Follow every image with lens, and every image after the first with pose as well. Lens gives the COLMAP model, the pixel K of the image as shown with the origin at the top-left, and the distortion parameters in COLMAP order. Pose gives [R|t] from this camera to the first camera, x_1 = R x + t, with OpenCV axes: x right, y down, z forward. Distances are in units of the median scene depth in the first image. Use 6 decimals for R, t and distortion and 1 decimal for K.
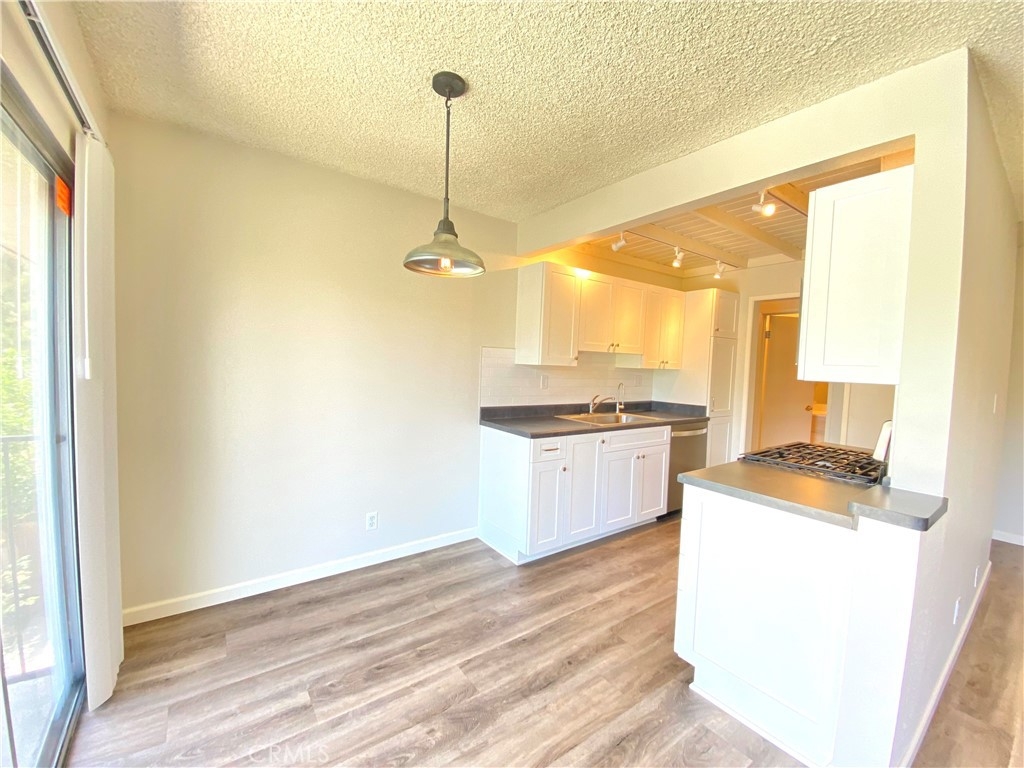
lens RADIAL K [[406.4, 0, 512.0], [0, 406.4, 384.0], [0, 0, 1]] dist [-0.034721, -0.000043]
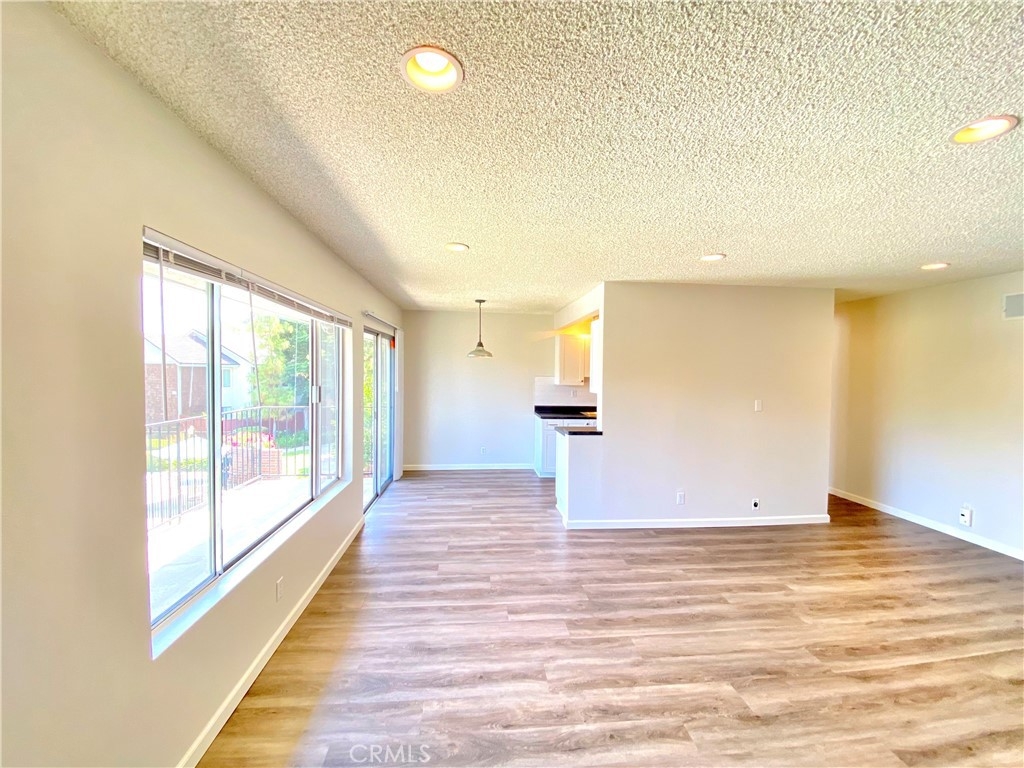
lens RADIAL K [[406.4, 0, 512.0], [0, 406.4, 384.0], [0, 0, 1]] dist [-0.034721, -0.000043]
pose [[0.859952, -0.011423, -0.510247, 1.555980], [-0.007352, 0.999368, -0.034764, 0.034302], [0.510322, 0.033647, 0.859325, -1.499967]]
